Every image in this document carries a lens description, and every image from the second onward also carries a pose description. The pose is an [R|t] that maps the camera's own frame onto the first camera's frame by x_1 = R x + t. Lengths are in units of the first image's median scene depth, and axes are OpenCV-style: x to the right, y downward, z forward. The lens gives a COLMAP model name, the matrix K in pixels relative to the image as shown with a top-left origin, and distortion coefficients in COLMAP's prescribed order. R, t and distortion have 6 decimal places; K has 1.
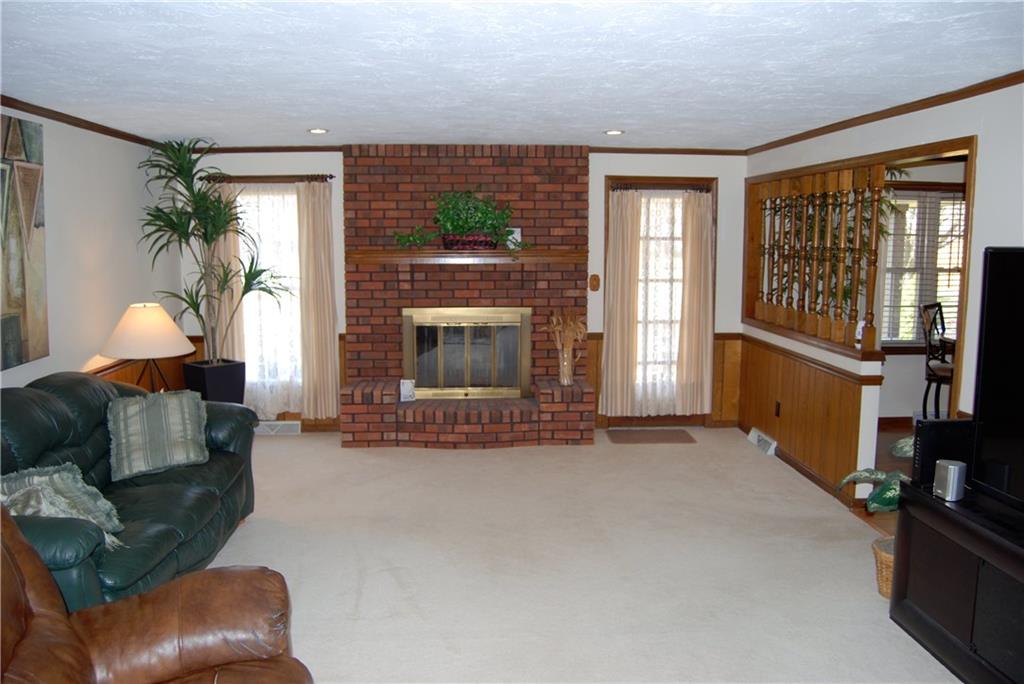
lens RADIAL K [[847.3, 0, 512.4], [0, 847.3, 347.5], [0, 0, 1]] dist [-0.087881, 0.014313]
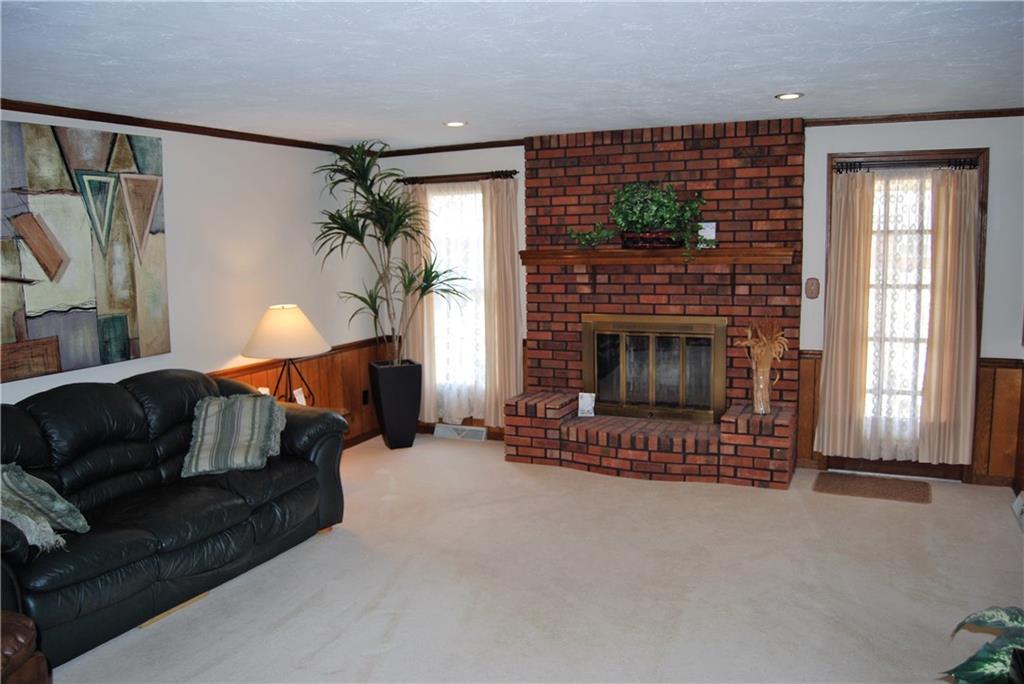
lens RADIAL K [[820.9, 0, 510.7], [0, 820.9, 346.2], [0, 0, 1]] dist [-0.095341, 0.036752]
pose [[0.876602, 0.043689, -0.479229, 0.227642], [-0.041119, 0.999028, 0.015863, -0.022859], [0.479456, 0.005800, 0.877547, 0.195258]]
